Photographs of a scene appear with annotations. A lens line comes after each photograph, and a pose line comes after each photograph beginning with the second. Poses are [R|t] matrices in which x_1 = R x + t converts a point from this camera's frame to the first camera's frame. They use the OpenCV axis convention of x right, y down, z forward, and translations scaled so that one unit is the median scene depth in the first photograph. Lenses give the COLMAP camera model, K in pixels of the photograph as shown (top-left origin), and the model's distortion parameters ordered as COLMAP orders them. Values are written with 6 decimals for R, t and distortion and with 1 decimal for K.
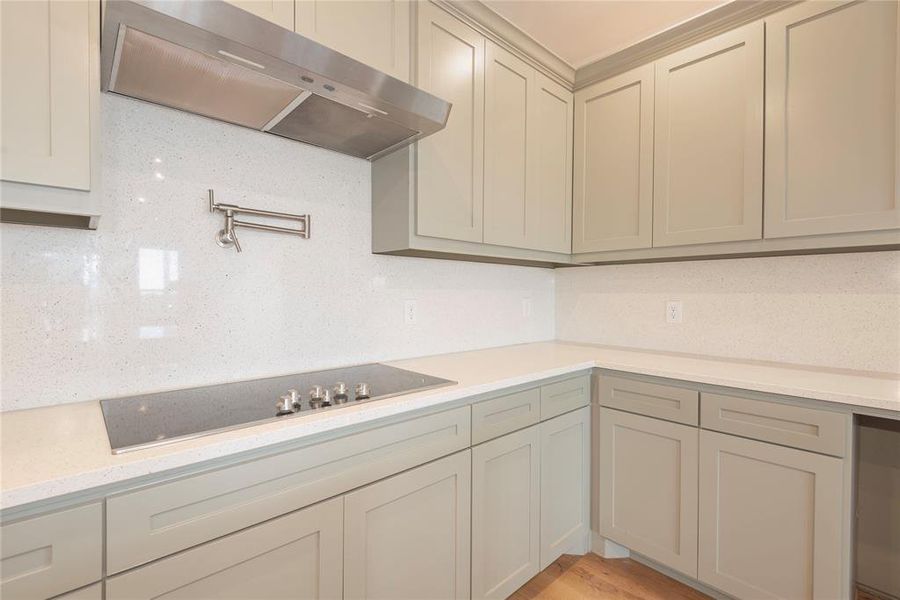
lens RADIAL K [[406.6, 0, 448.6], [0, 406.6, 297.2], [0, 0, 1]] dist [0.026848, -0.016330]
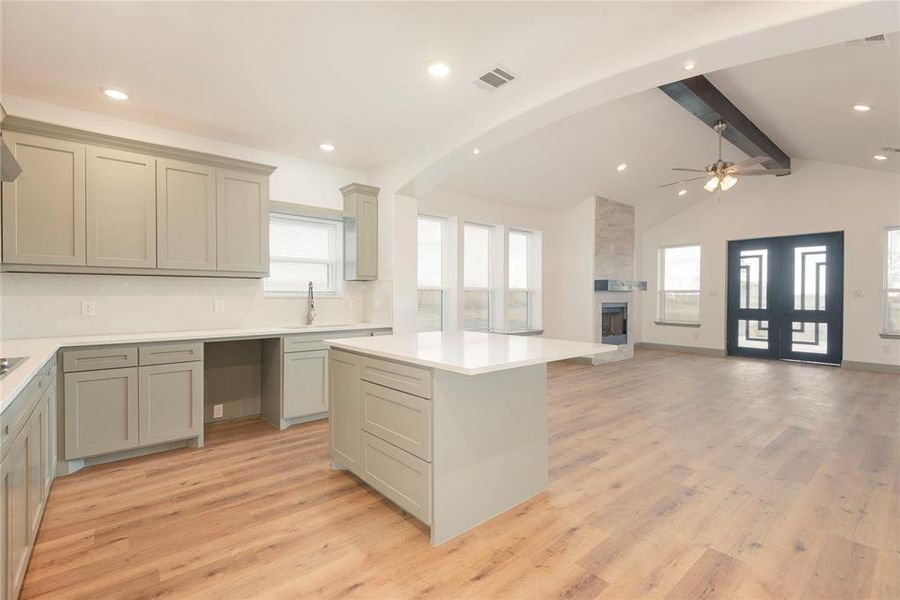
lens RADIAL K [[406.6, 0, 448.6], [0, 406.6, 297.5], [0, 0, 1]] dist [0.026848, -0.016330]
pose [[0.046921, -0.011727, 0.998830, -1.162903], [0.012156, 0.999864, 0.011168, -0.004626], [-0.998825, 0.011618, 0.047057, -0.505772]]
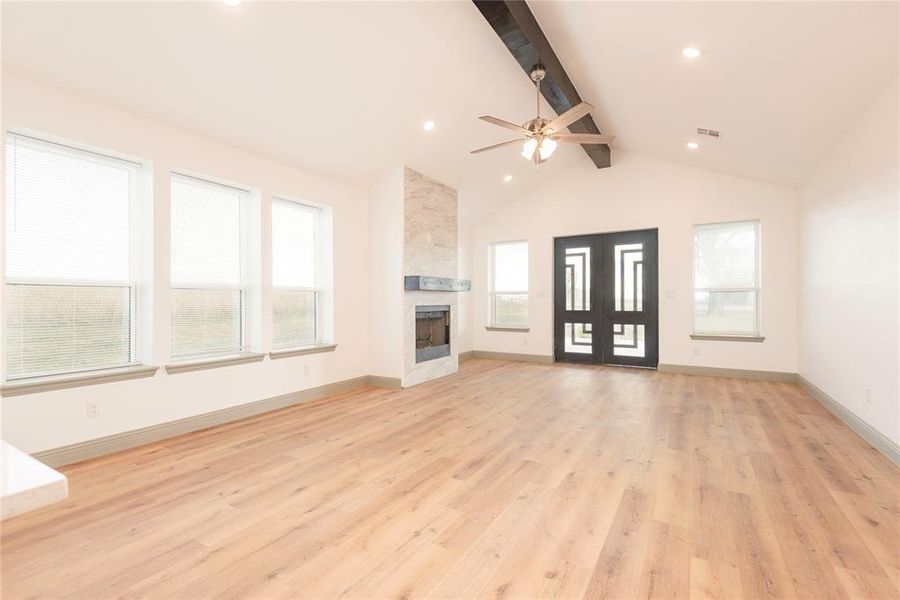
lens RADIAL K [[406.6, 0, 445.4], [0, 406.6, 298.1], [0, 0, 1]] dist [0.026848, -0.016330]
pose [[-0.269811, 0.000960, 0.962913, -0.047529], [0.017056, 0.999847, 0.003782, 0.047312], [-0.962762, 0.017444, -0.269786, -1.273777]]
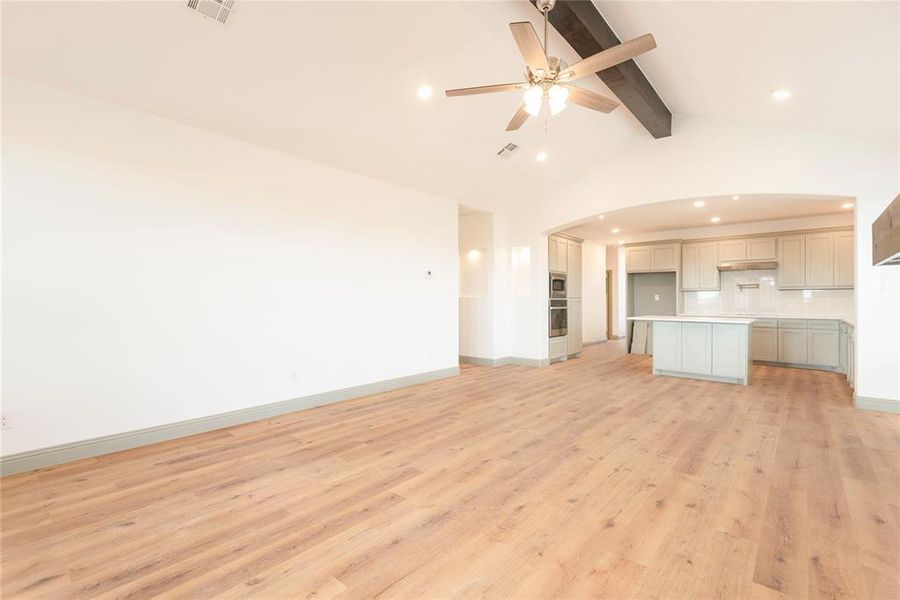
lens RADIAL K [[406.6, 0, 444.8], [0, 406.6, 298.6], [0, 0, 1]] dist [0.026848, -0.016330]
pose [[0.101238, -0.011392, -0.994797, 4.032171], [-0.015053, 0.999802, -0.012982, 0.098422], [0.994748, 0.016289, 0.101047, -3.150425]]
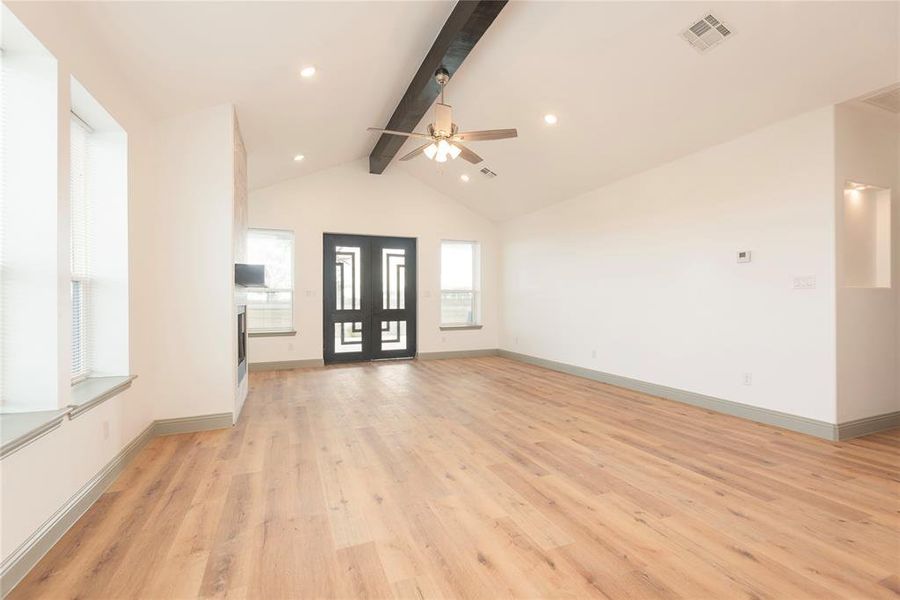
lens RADIAL K [[406.6, 0, 450.1], [0, 406.6, 296.3], [0, 0, 1]] dist [0.026848, -0.016330]
pose [[-0.933650, 0.000418, 0.358185, 1.242590], [0.003994, 0.999949, 0.009245, 0.042214], [-0.358163, 0.010062, -0.933605, -0.117772]]
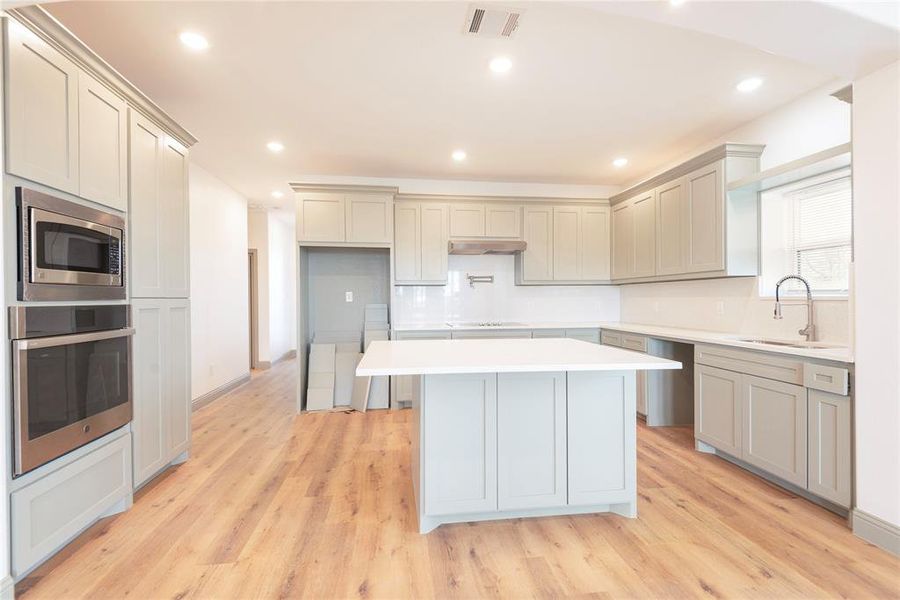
lens RADIAL K [[406.6, 0, 447.2], [0, 406.6, 299.4], [0, 0, 1]] dist [0.026848, -0.016330]
pose [[0.814449, -0.010273, -0.580144, 1.183397], [0.002826, 0.999902, -0.013739, 0.032990], [0.580228, 0.009550, 0.814398, -1.778180]]
